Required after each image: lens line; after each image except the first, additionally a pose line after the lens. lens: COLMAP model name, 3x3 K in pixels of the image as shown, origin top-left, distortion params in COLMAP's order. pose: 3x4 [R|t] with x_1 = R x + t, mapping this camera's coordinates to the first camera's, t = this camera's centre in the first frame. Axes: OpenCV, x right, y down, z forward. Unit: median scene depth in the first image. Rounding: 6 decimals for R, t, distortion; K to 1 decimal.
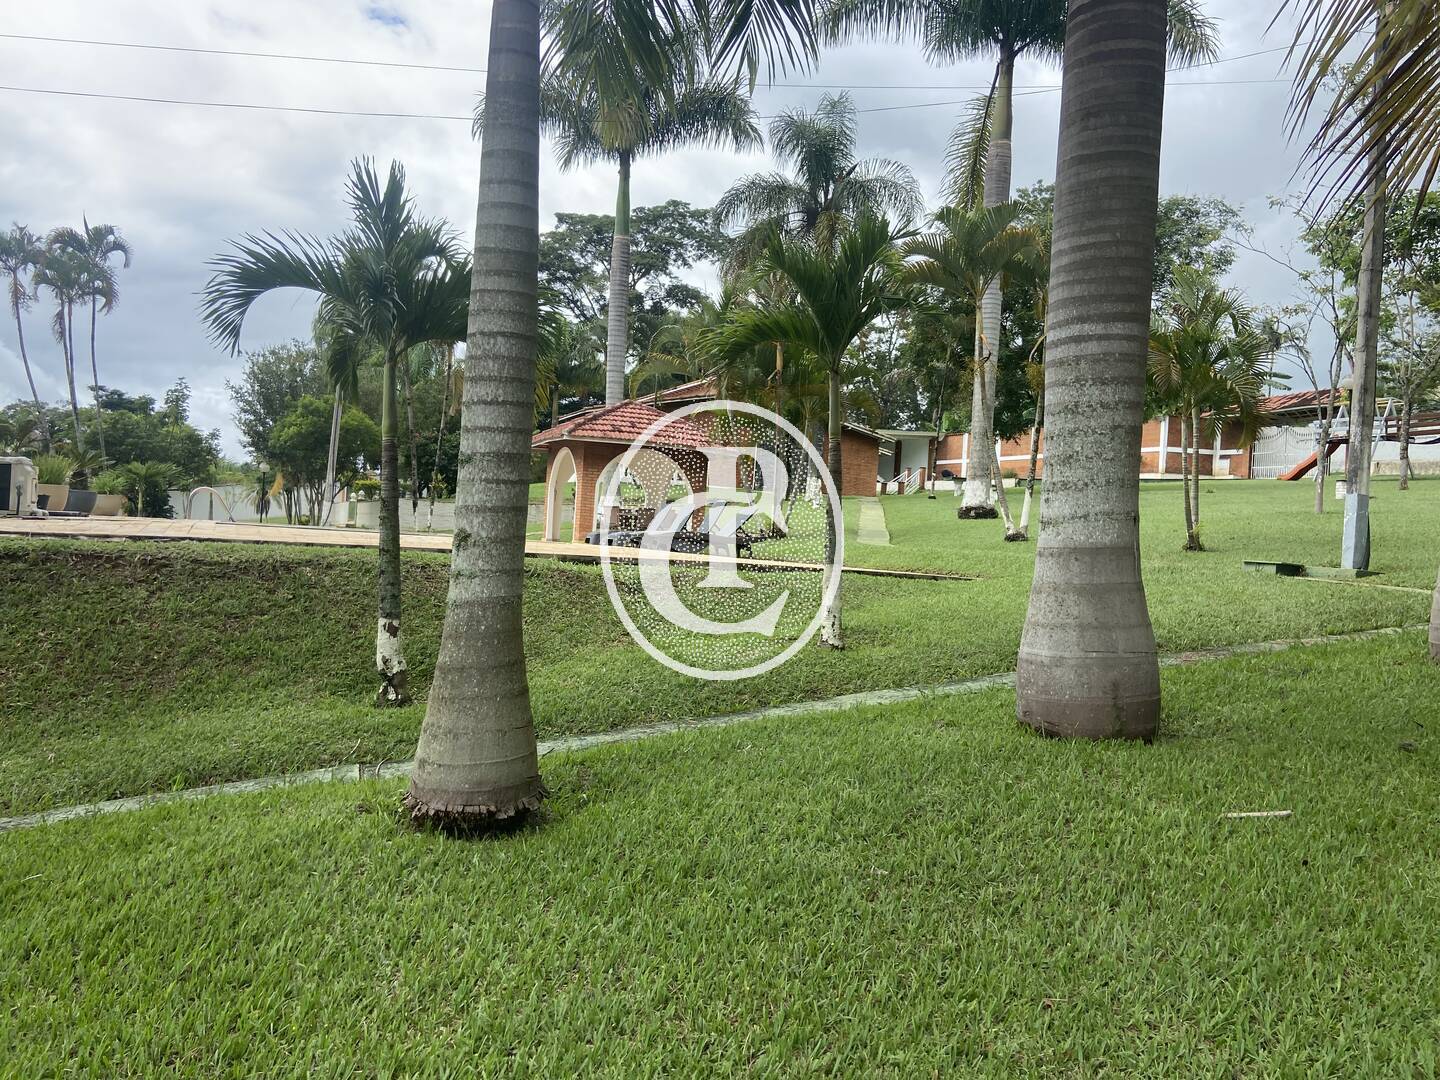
lens RADIAL K [[1045.0, 0, 726.8], [0, 1045.0, 530.5], [0, 0, 1]] dist [0.111214, -0.130516]
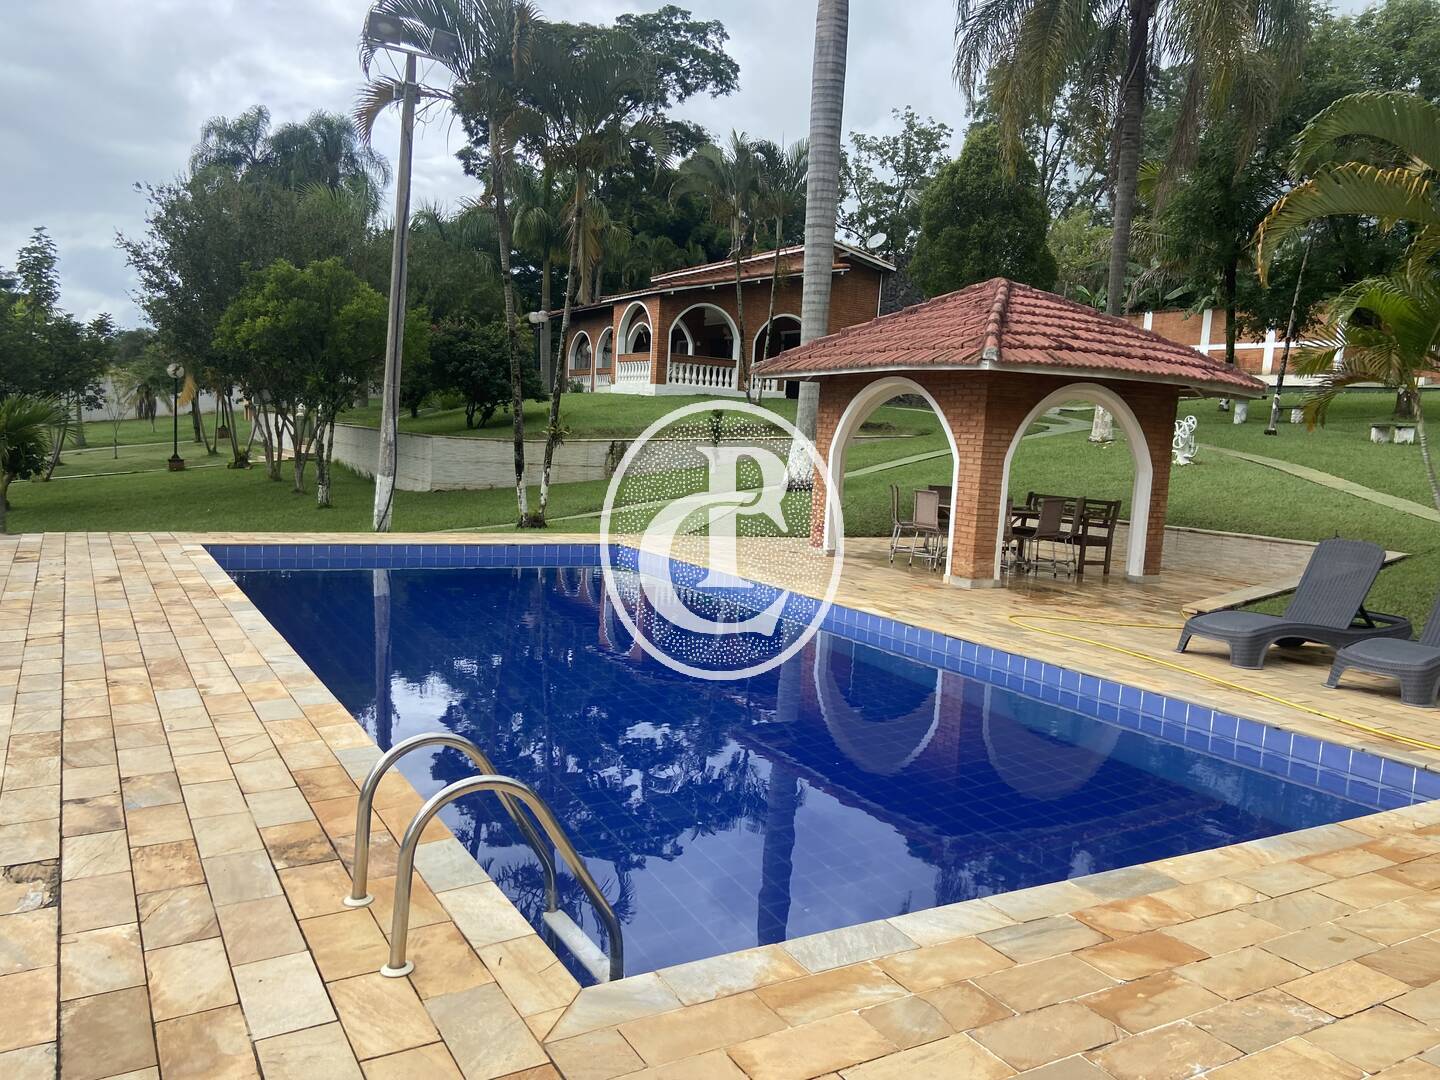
lens RADIAL K [[1039.4, 0, 704.3], [0, 1039.4, 530.9], [0, 0, 1]] dist [0.129228, -0.142108]
pose [[0.995272, -0.010549, 0.096552, -0.139979], [-0.000910, 0.993028, 0.117874, -0.031383], [-0.097122, -0.117404, 0.988324, 0.245547]]
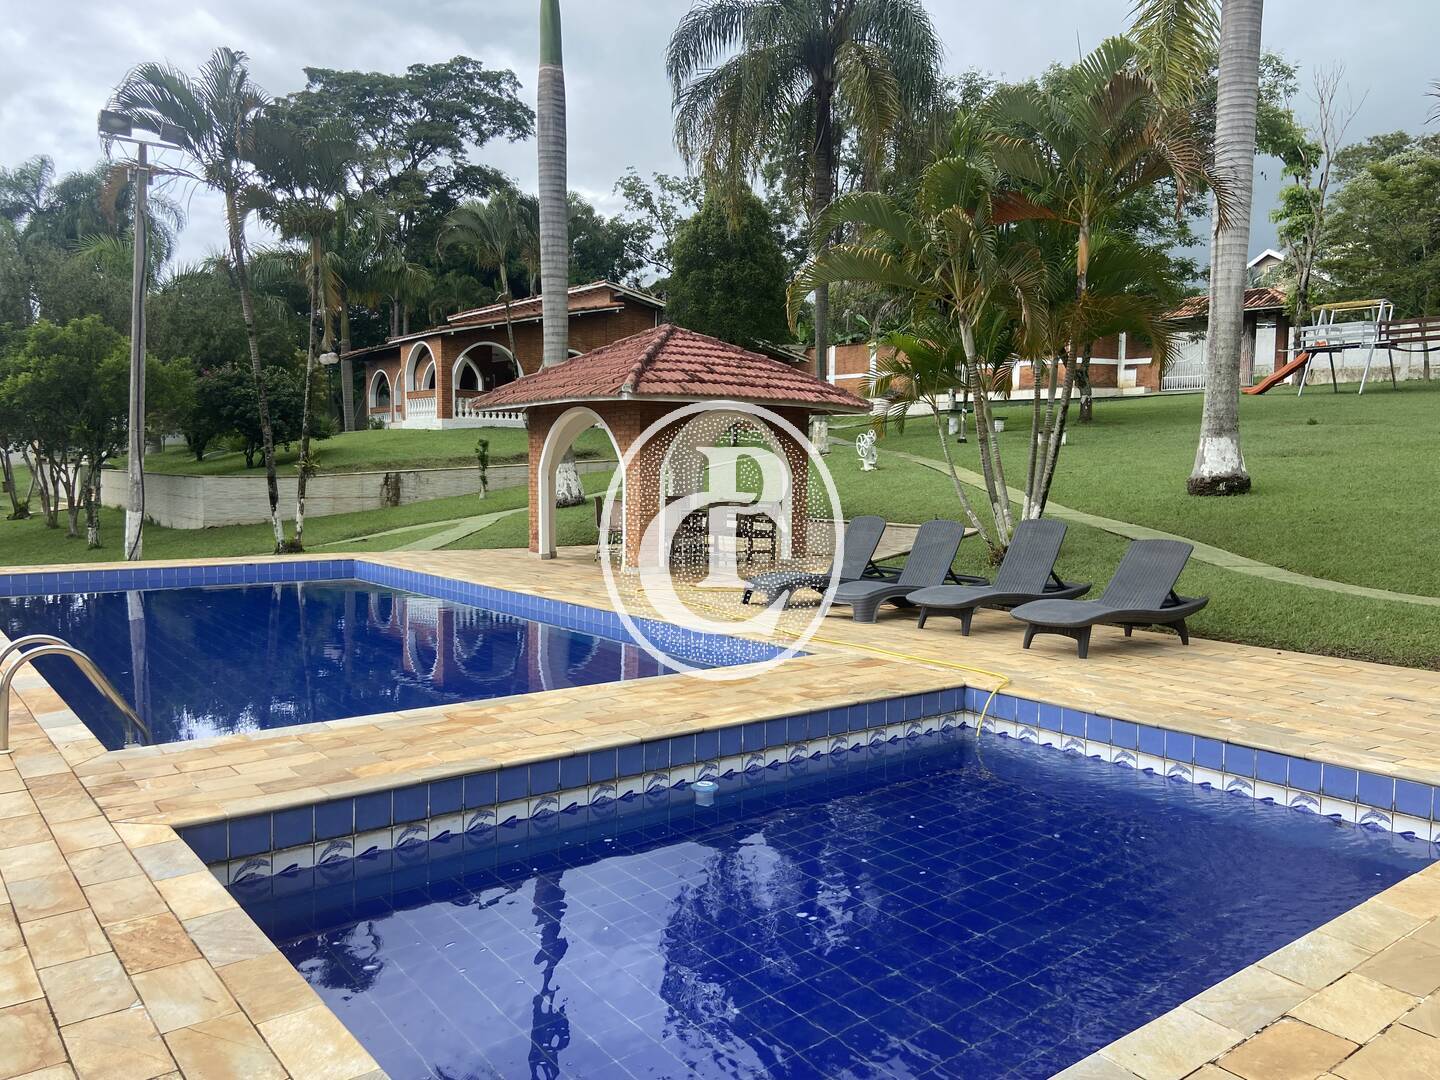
lens RADIAL K [[1045.2, 0, 702.5], [0, 1045.2, 532.5], [0, 0, 1]] dist [0.117795, -0.142623]
pose [[0.970997, -0.063621, 0.230473, -0.109707], [0.042706, 0.994596, 0.094628, -0.029664], [-0.235248, -0.082041, 0.968467, 0.189512]]
